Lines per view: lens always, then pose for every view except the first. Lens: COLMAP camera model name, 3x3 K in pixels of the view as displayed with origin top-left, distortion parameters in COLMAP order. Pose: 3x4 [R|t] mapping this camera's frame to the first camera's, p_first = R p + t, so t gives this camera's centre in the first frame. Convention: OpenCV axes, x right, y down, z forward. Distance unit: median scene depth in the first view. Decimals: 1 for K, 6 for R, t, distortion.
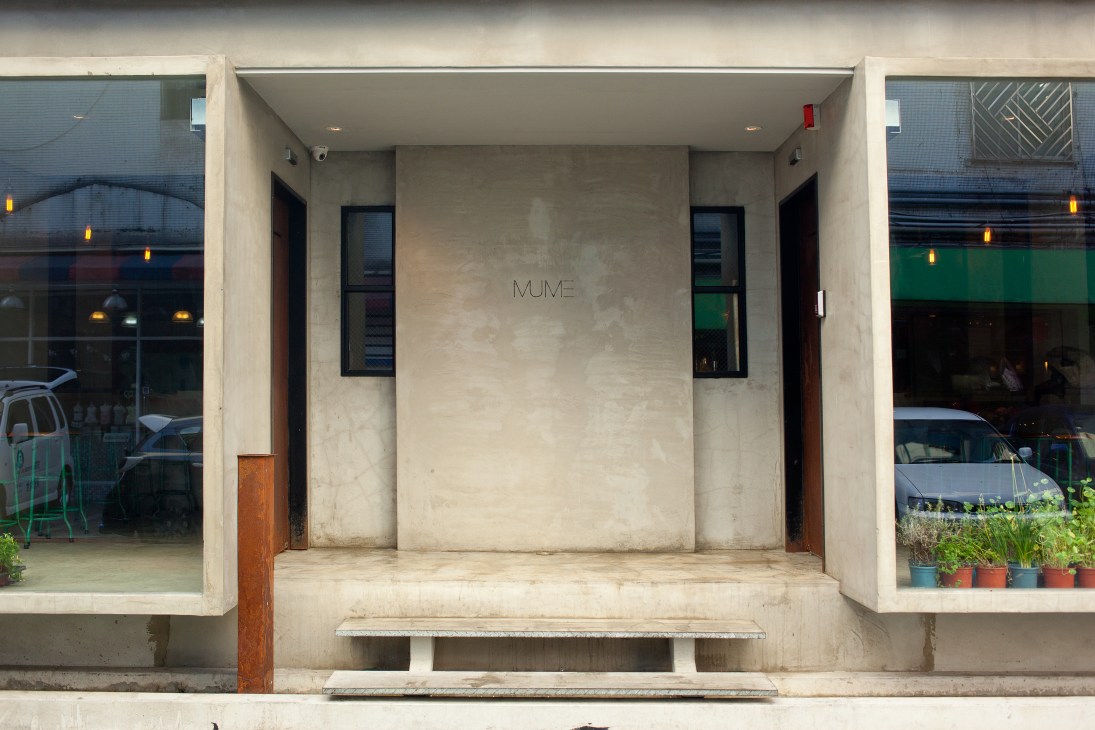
lens RADIAL K [[3958.2, 0, 547.6], [0, 3958.2, 365.2], [0, 0, 1]] dist [0.073564, 0.000000]
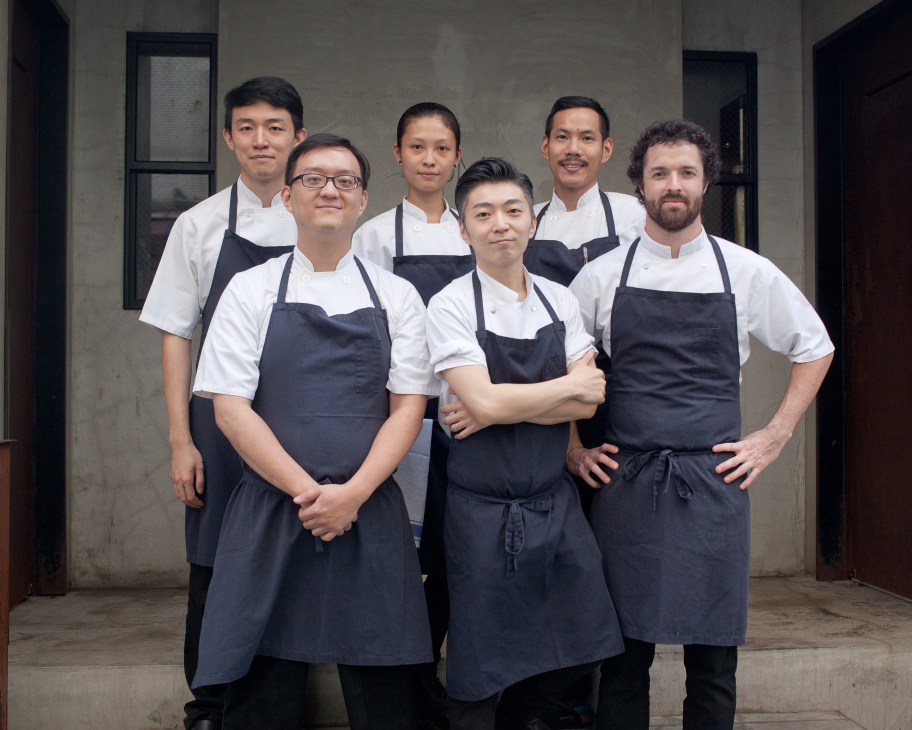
lens RADIAL K [[1597.2, 0, 451.3], [0, 1597.2, 326.5], [0, 0, 1]] dist [-0.053398, 0.000000]
pose [[0.979819, 0.005799, 0.199801, -0.051948], [0.002094, 0.999226, -0.039269, 0.015319], [-0.199874, 0.038895, 0.979049, 0.752138]]
